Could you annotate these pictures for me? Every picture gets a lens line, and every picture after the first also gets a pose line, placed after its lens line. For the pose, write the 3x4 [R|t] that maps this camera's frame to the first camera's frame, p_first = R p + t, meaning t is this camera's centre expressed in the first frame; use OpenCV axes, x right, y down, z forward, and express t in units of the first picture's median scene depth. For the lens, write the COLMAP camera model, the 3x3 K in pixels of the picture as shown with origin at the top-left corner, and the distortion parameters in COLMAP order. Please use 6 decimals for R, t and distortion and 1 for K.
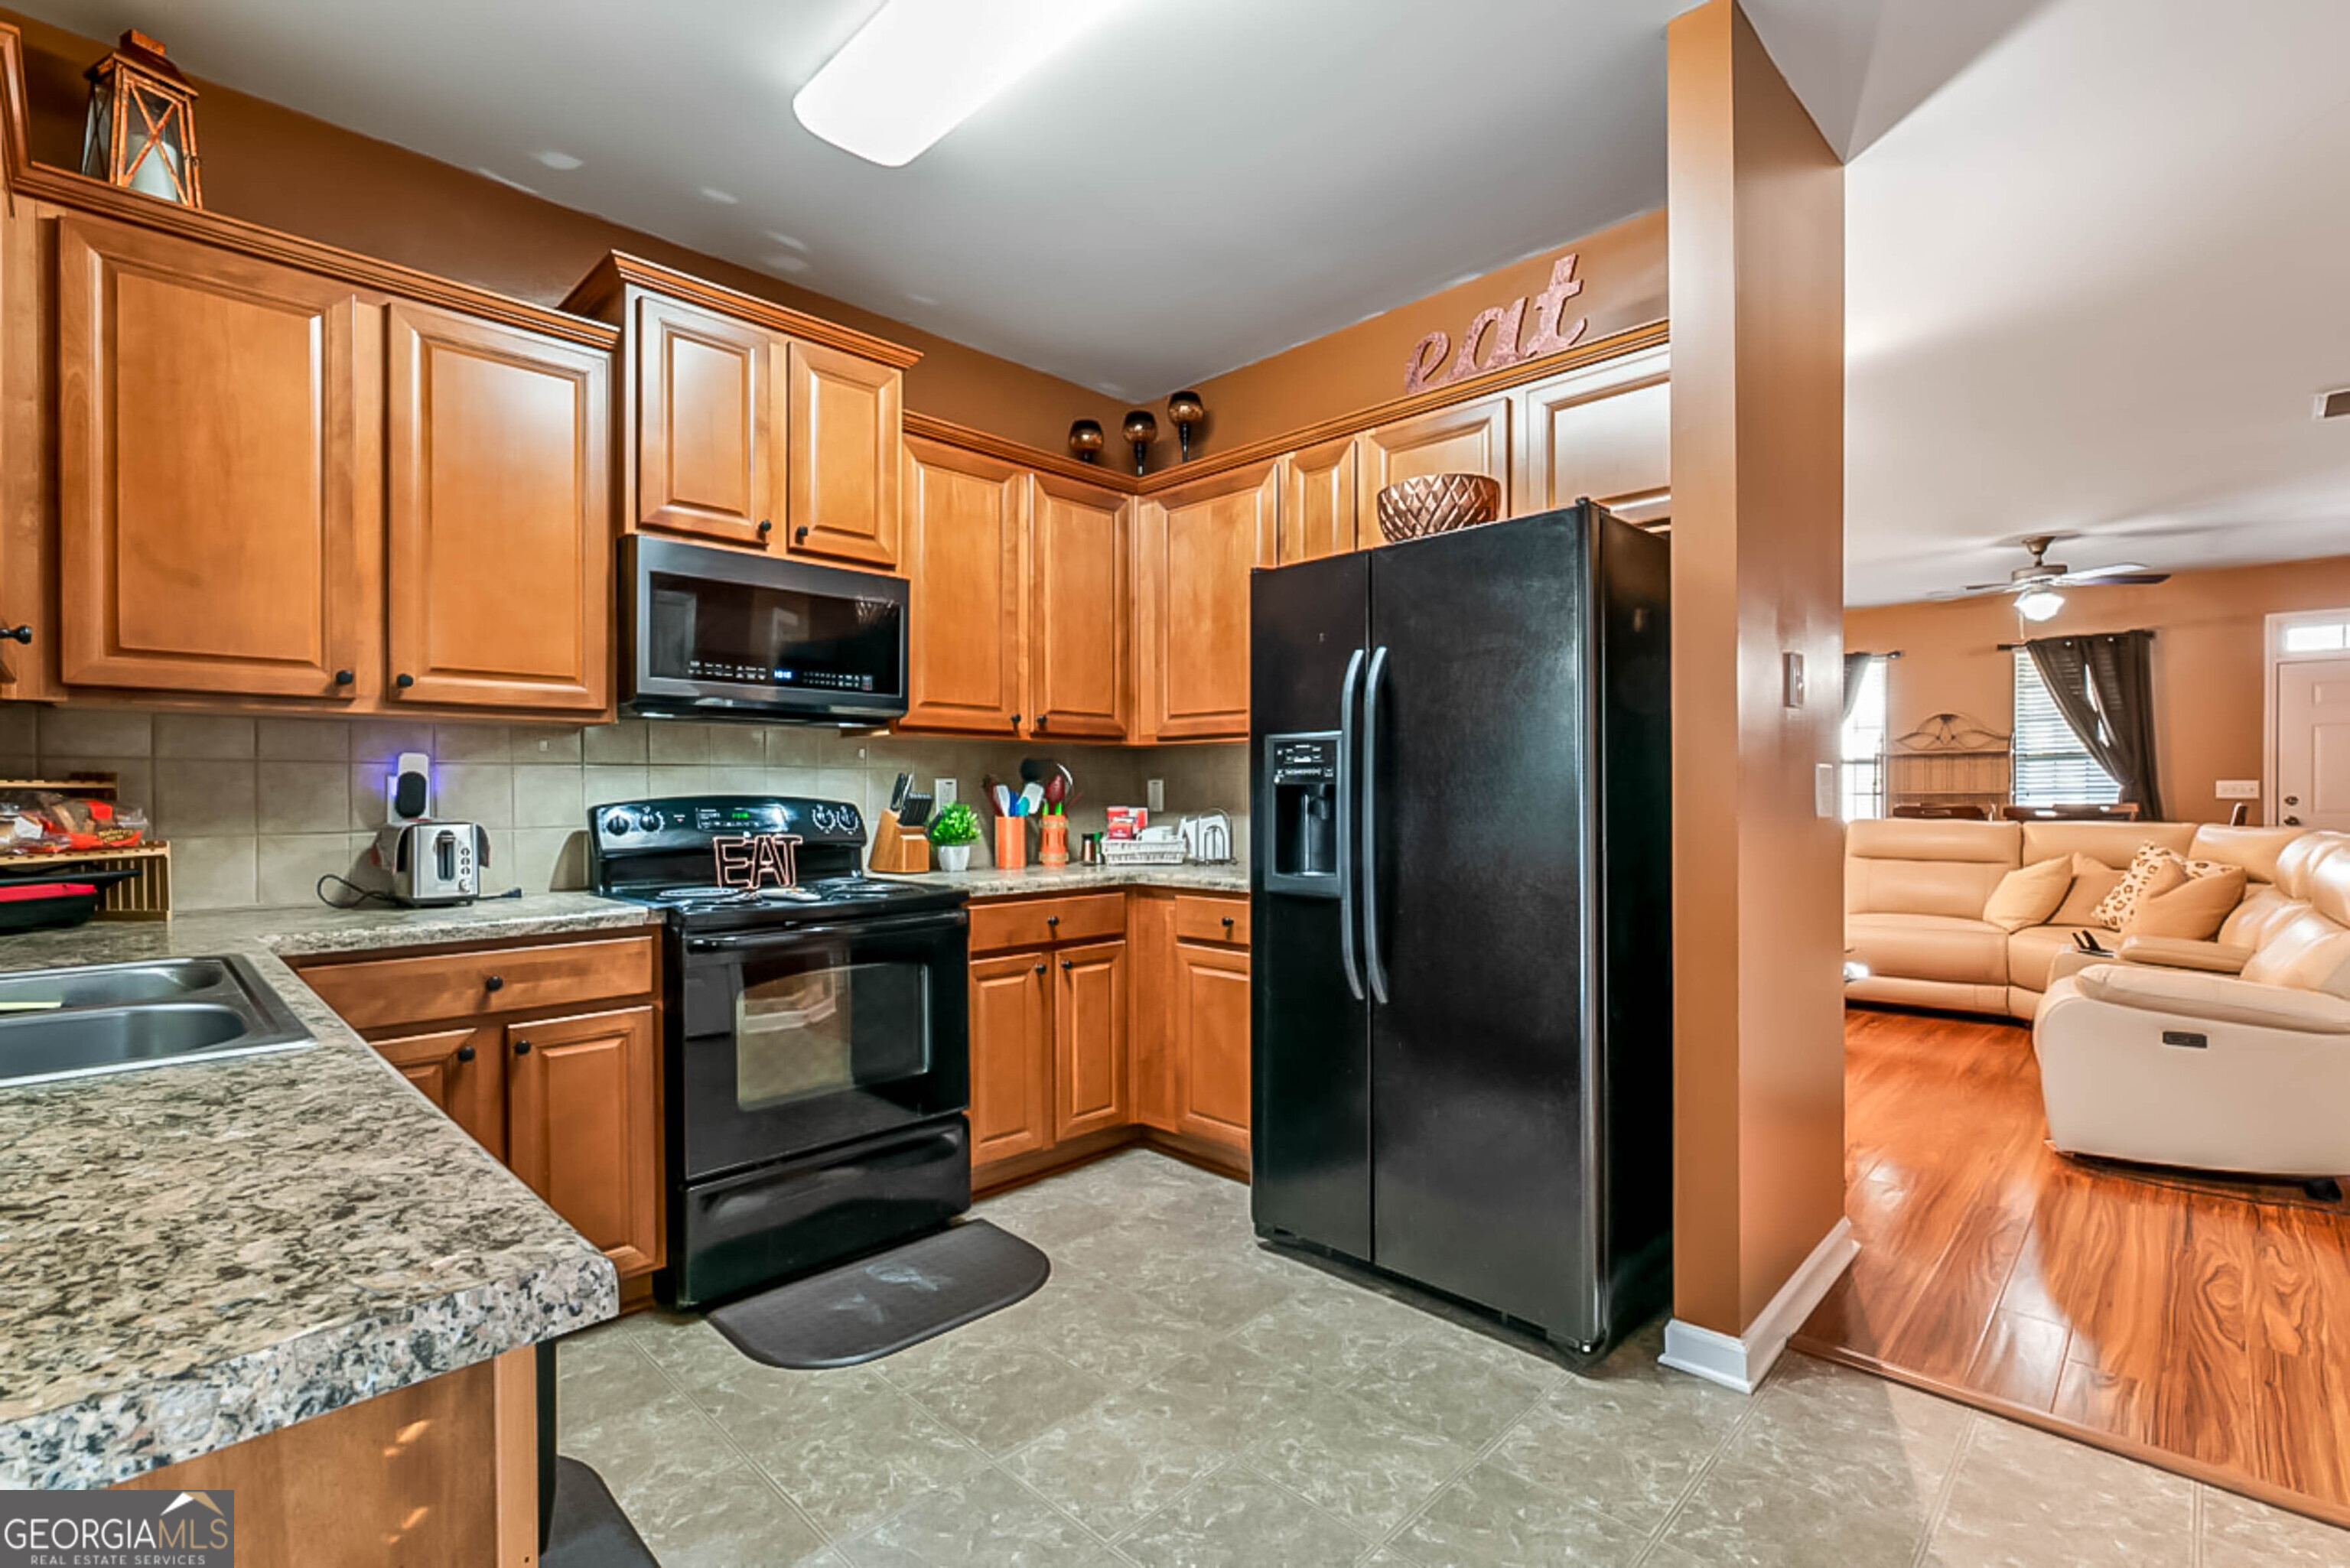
lens RADIAL K [[1067.5, 0, 1178.6], [0, 1067.5, 800.4], [0, 0, 1]] dist [-0.000701, 0.001048]
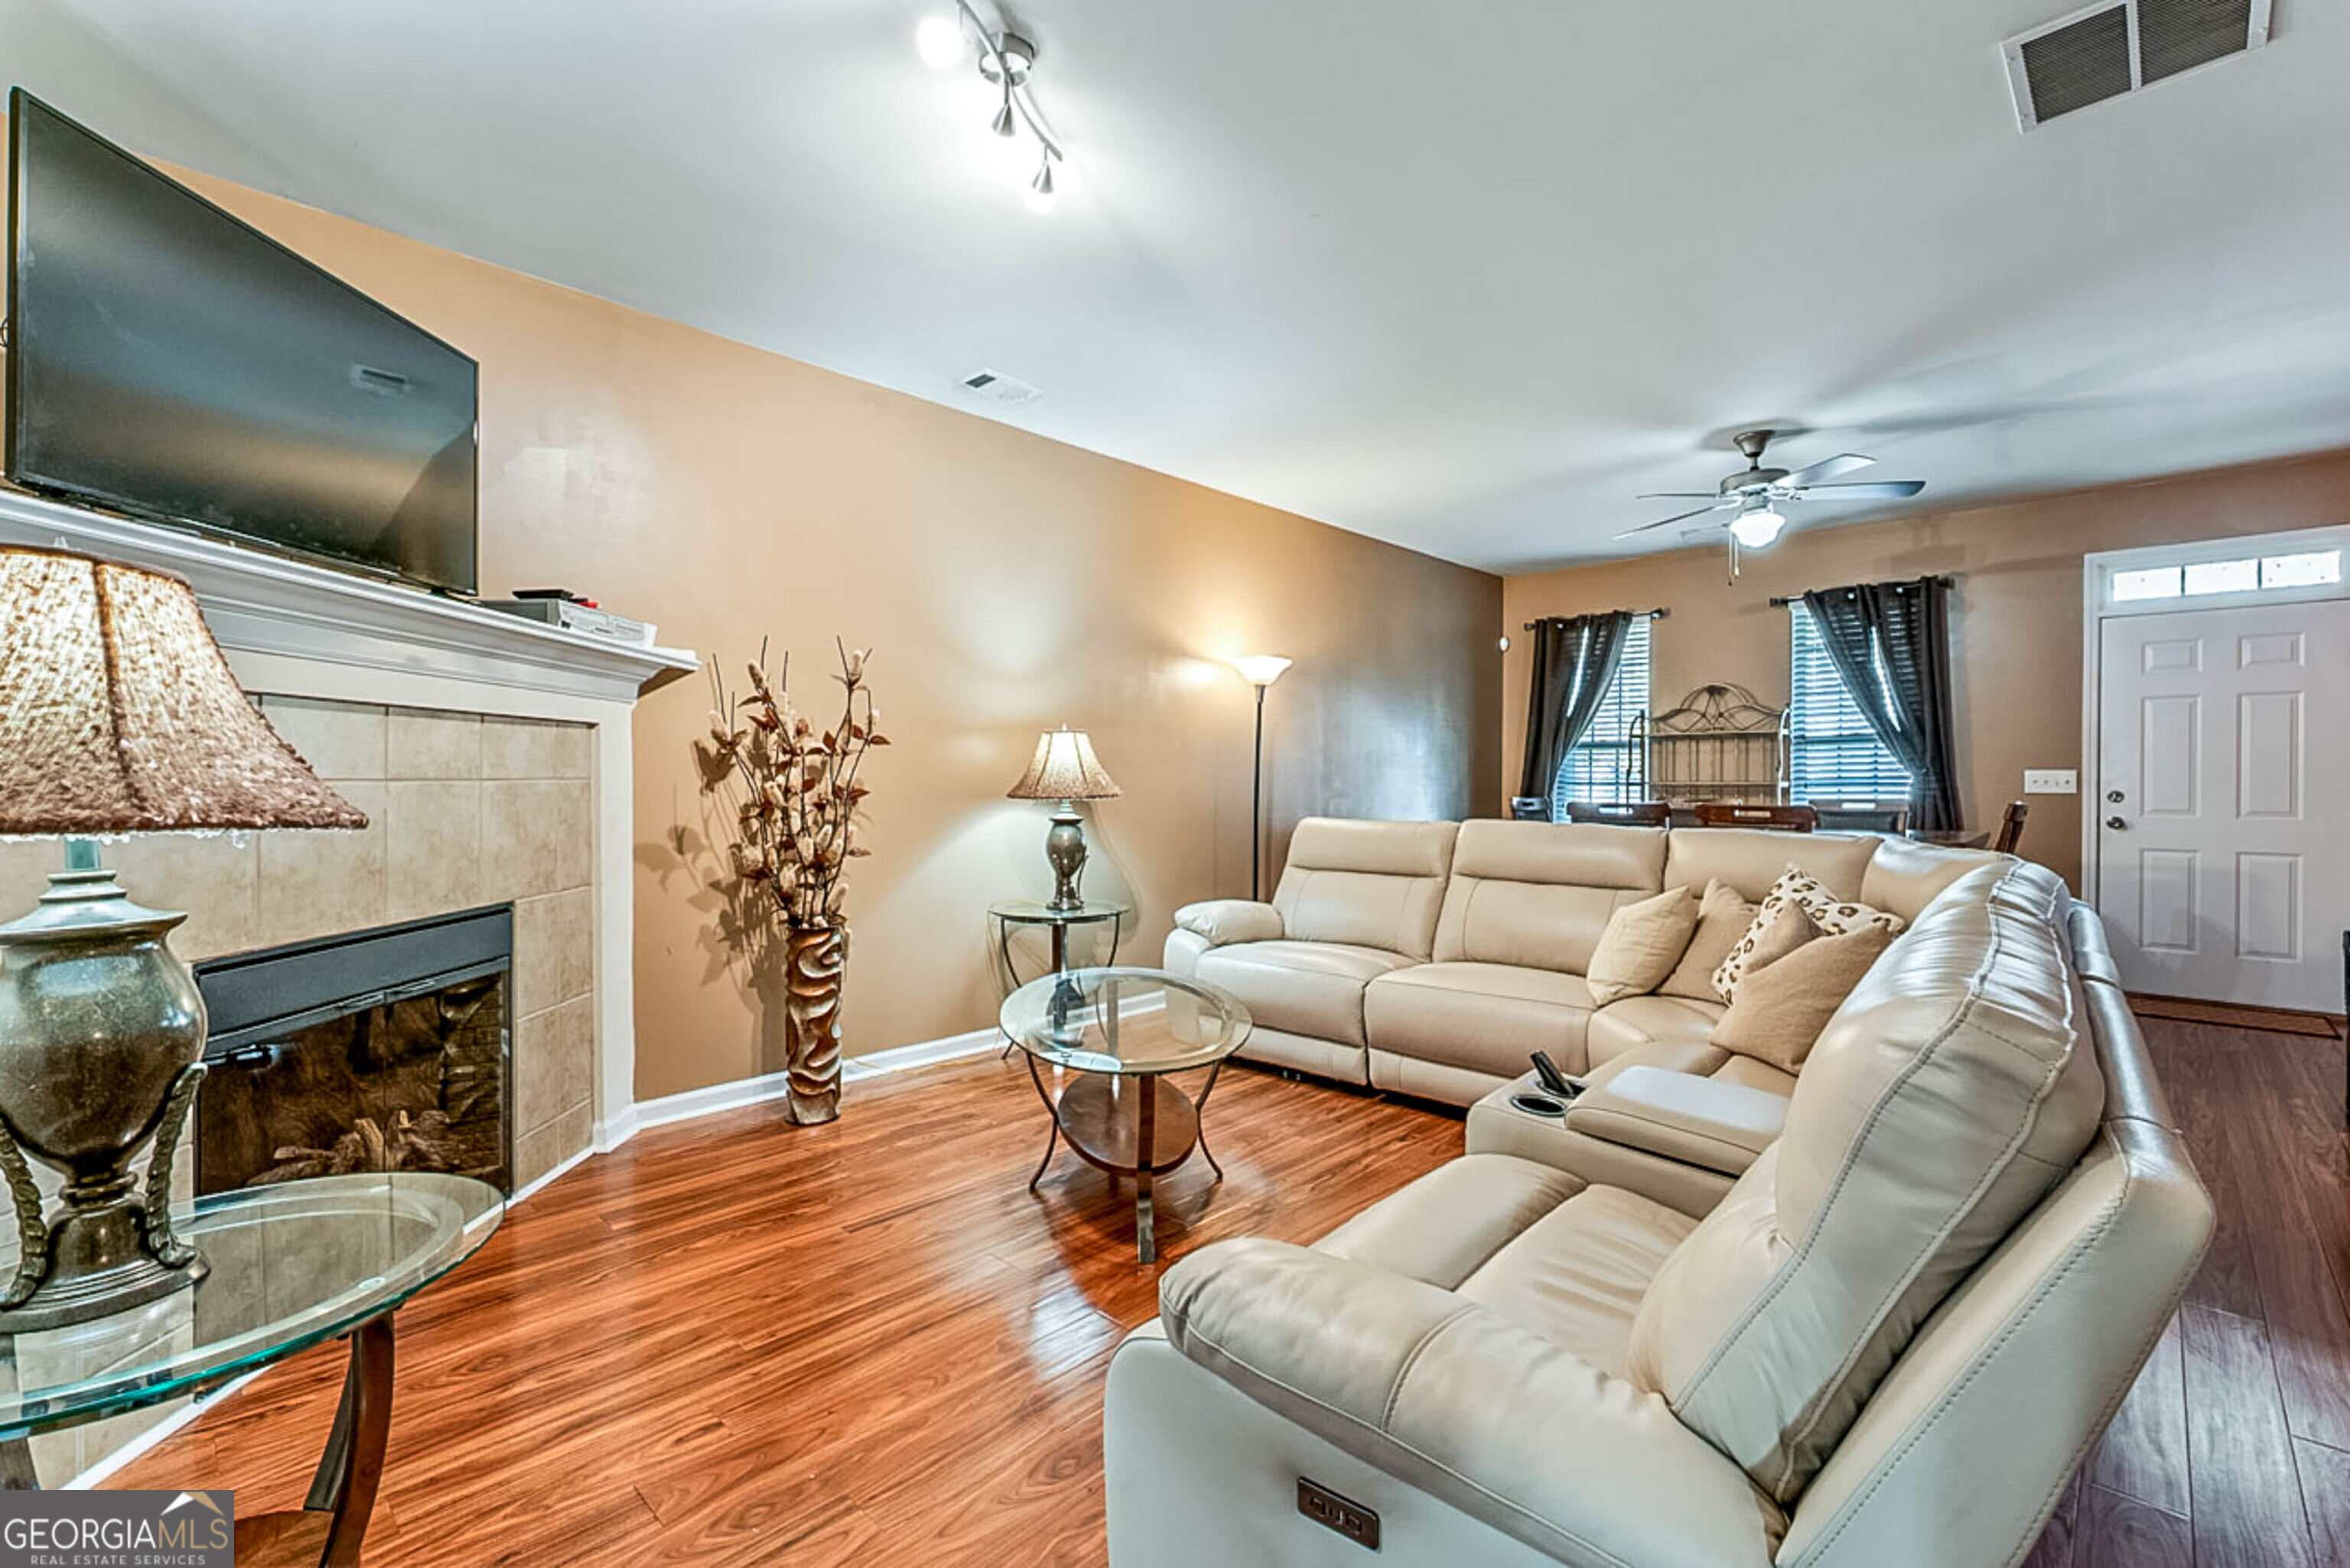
lens RADIAL K [[1028.2, 0, 1173.9], [0, 1028.2, 784.2], [0, 0, 1]] dist [-0.000450, -0.000002]
pose [[0.999932, 0.005480, 0.010276, 0.338595], [-0.005452, 0.999981, -0.002770, -0.003017], [-0.010291, 0.002714, 0.999943, 0.255663]]
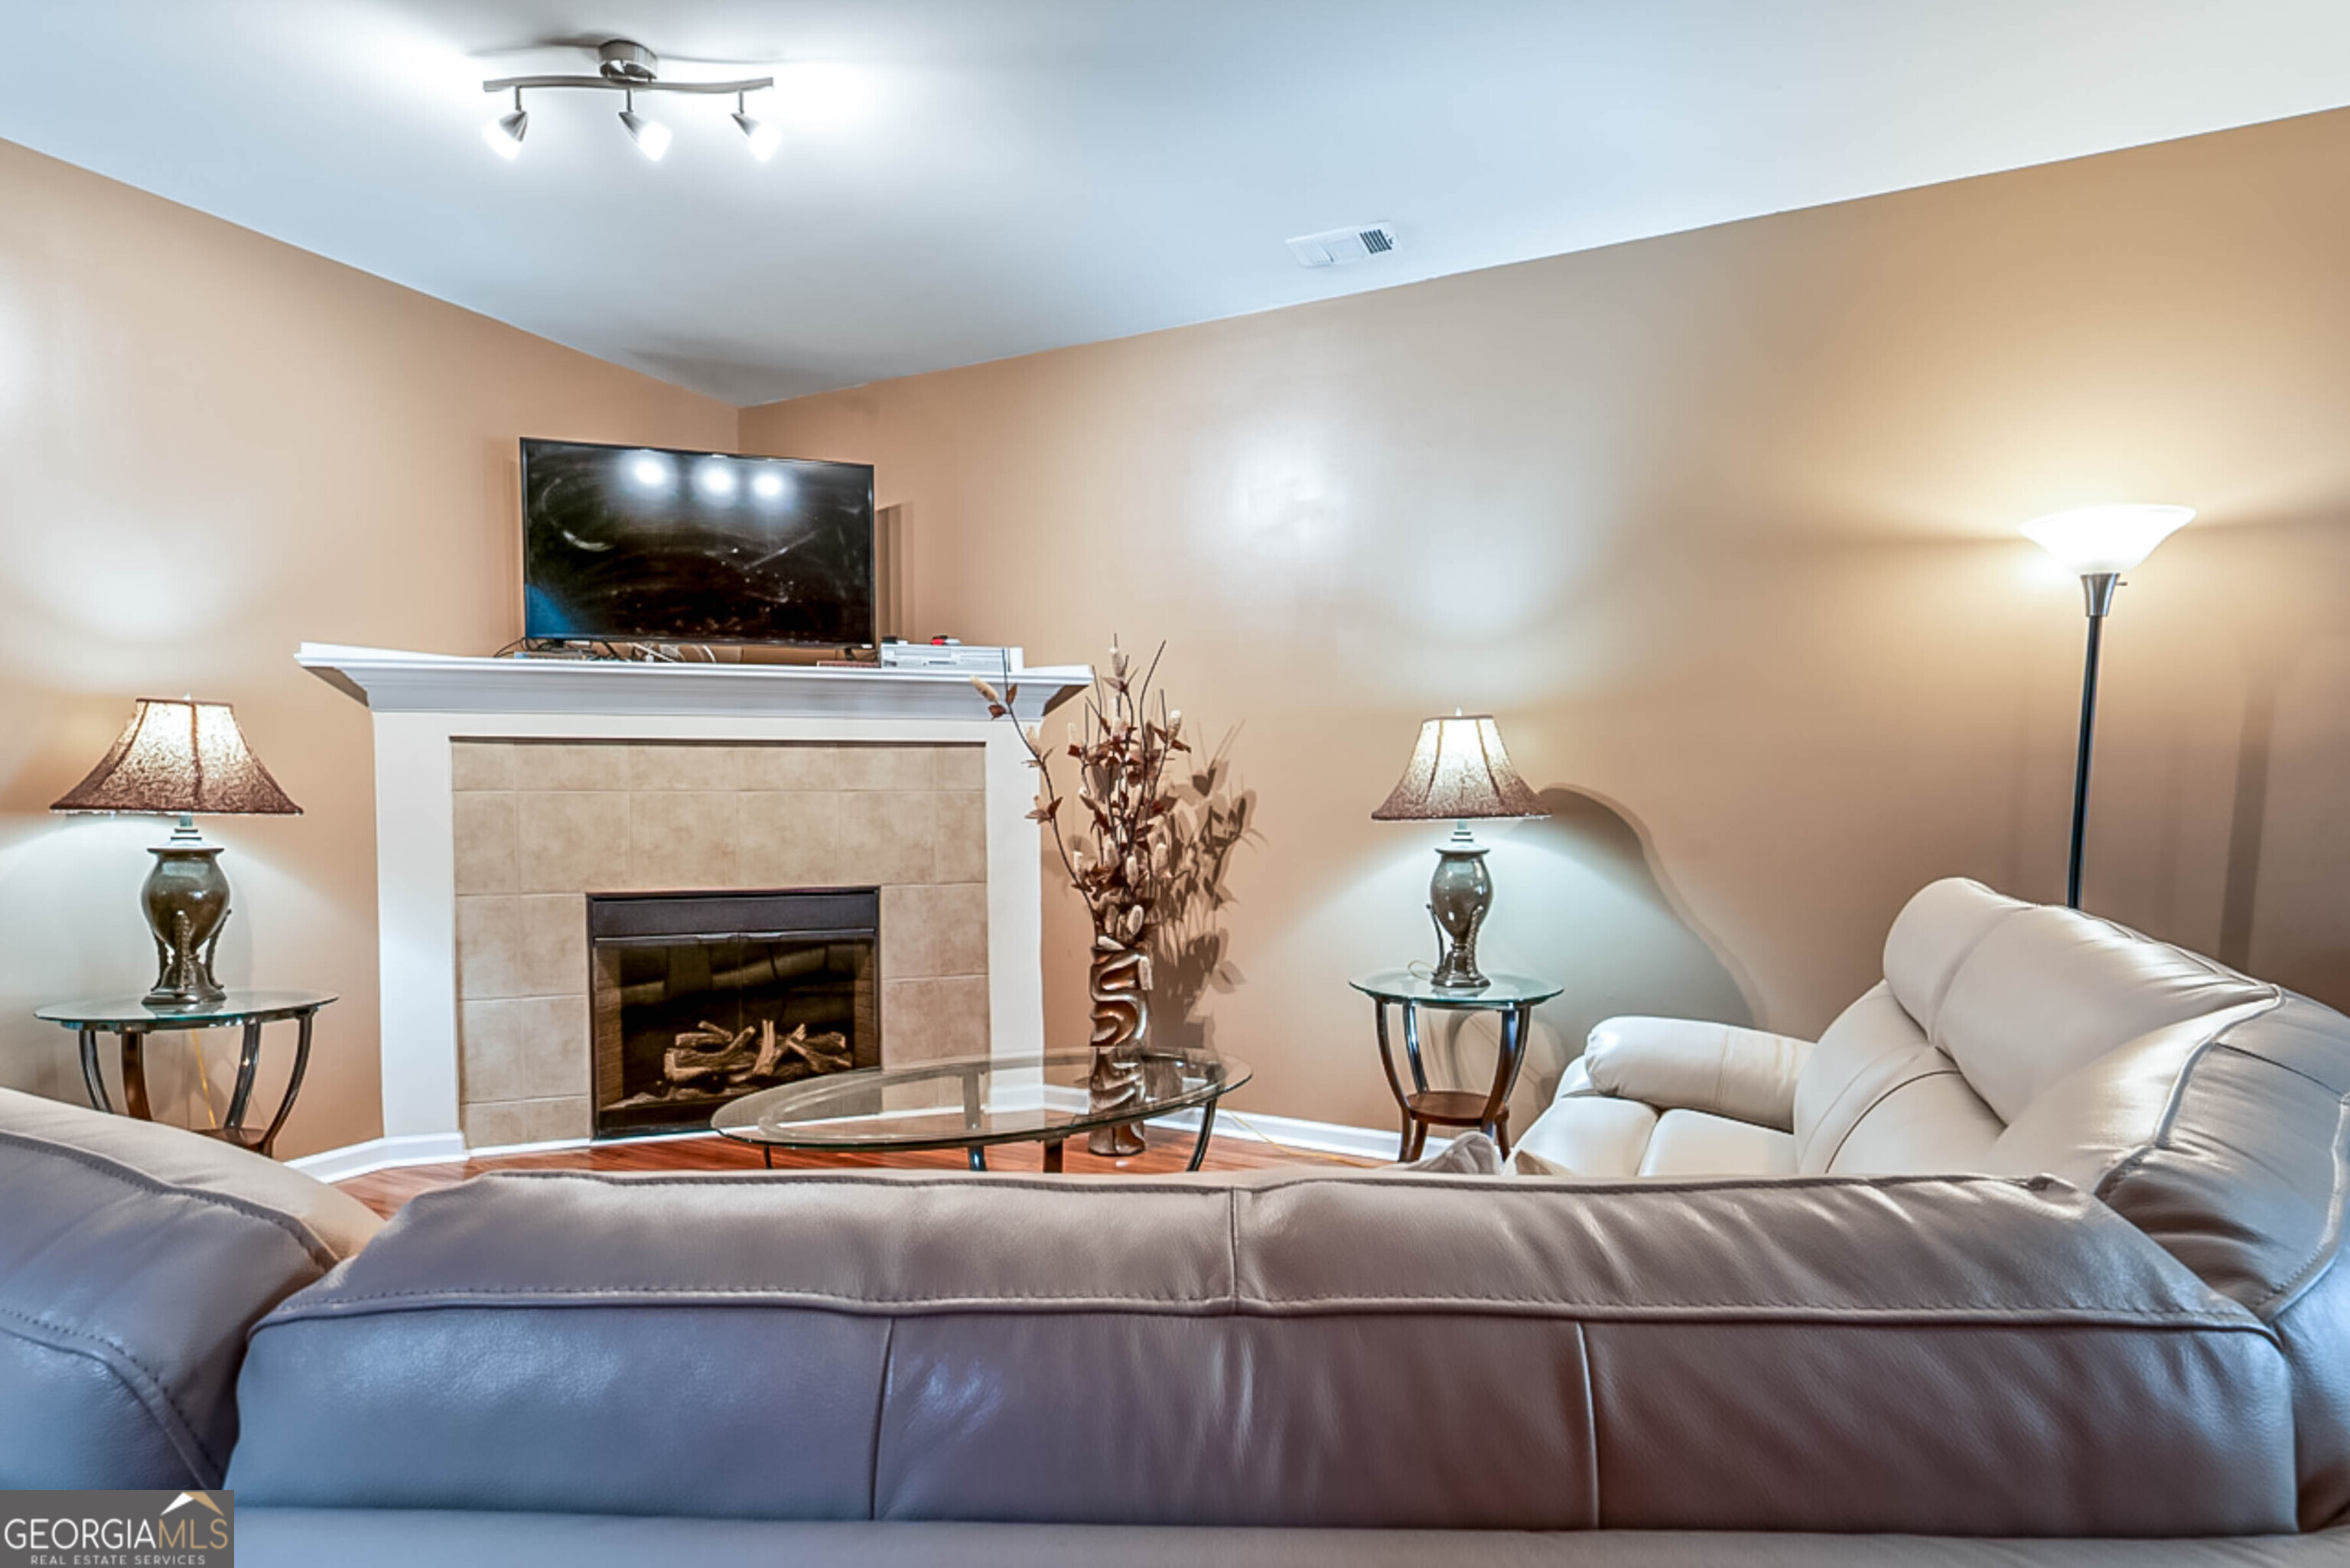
lens RADIAL K [[1168.5, 0, 1153.8], [0, 1168.5, 834.1], [0, 0, 1]] dist [-0.001022, 0.000246]
pose [[0.319584, 0.040530, -0.946691, 0.937207], [-0.010994, 0.999176, 0.039066, -0.010563], [0.947494, -0.002077, 0.319766, 0.869829]]
